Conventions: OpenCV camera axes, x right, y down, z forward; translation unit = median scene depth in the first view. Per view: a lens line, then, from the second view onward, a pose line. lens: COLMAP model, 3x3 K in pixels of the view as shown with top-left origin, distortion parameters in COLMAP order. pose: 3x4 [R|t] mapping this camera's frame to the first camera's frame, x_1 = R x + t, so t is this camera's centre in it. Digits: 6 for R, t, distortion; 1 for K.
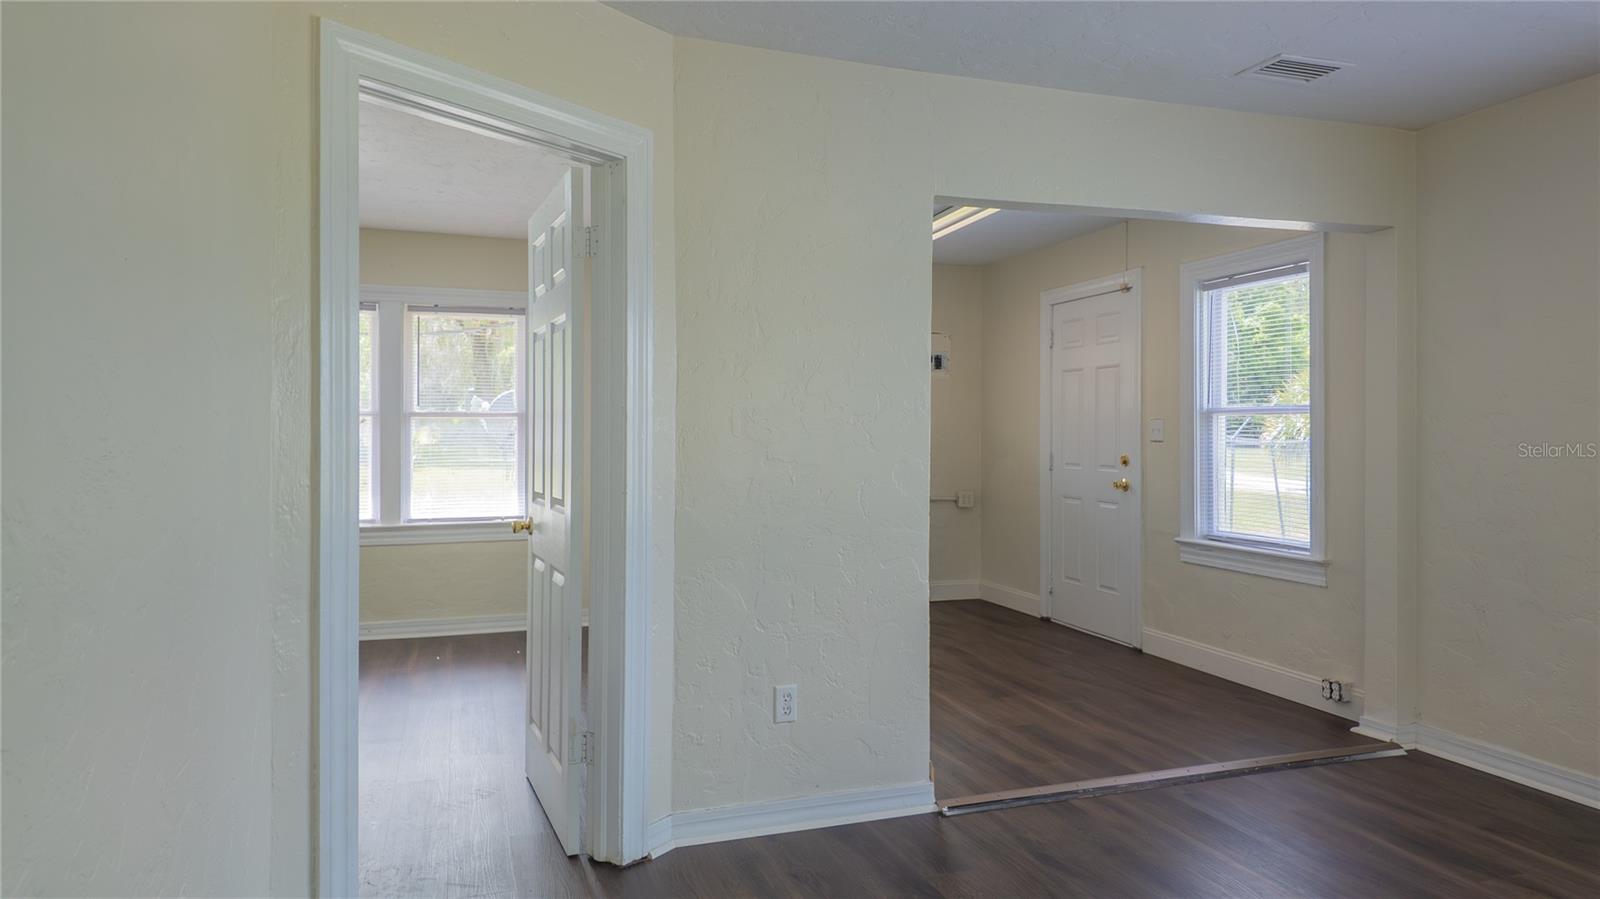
lens RADIAL K [[988.7, 0, 795.6], [0, 988.7, 421.7], [0, 0, 1]] dist [0.009203, -0.000851]
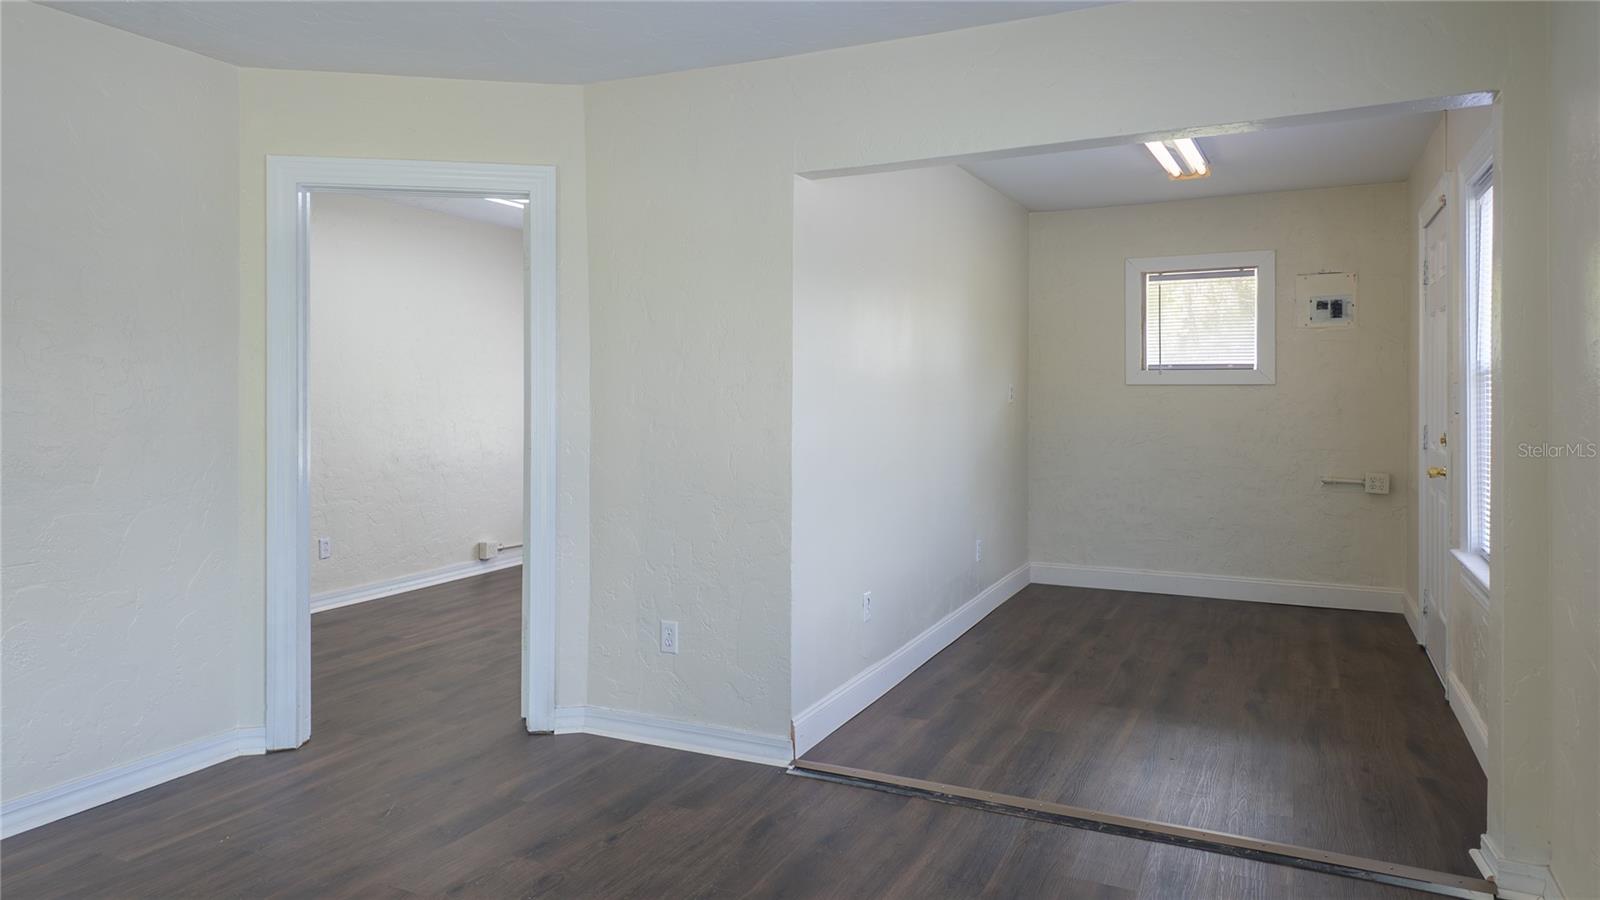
lens RADIAL K [[1001.6, 0, 801.2], [0, 1001.6, 392.0], [0, 0, 1]] dist [0.006552, 0.000752]
pose [[0.717497, -0.000739, -0.696561, 0.890470], [0.009361, 0.999919, 0.008582, -0.010341], [0.696499, -0.012678, 0.717446, 0.260714]]
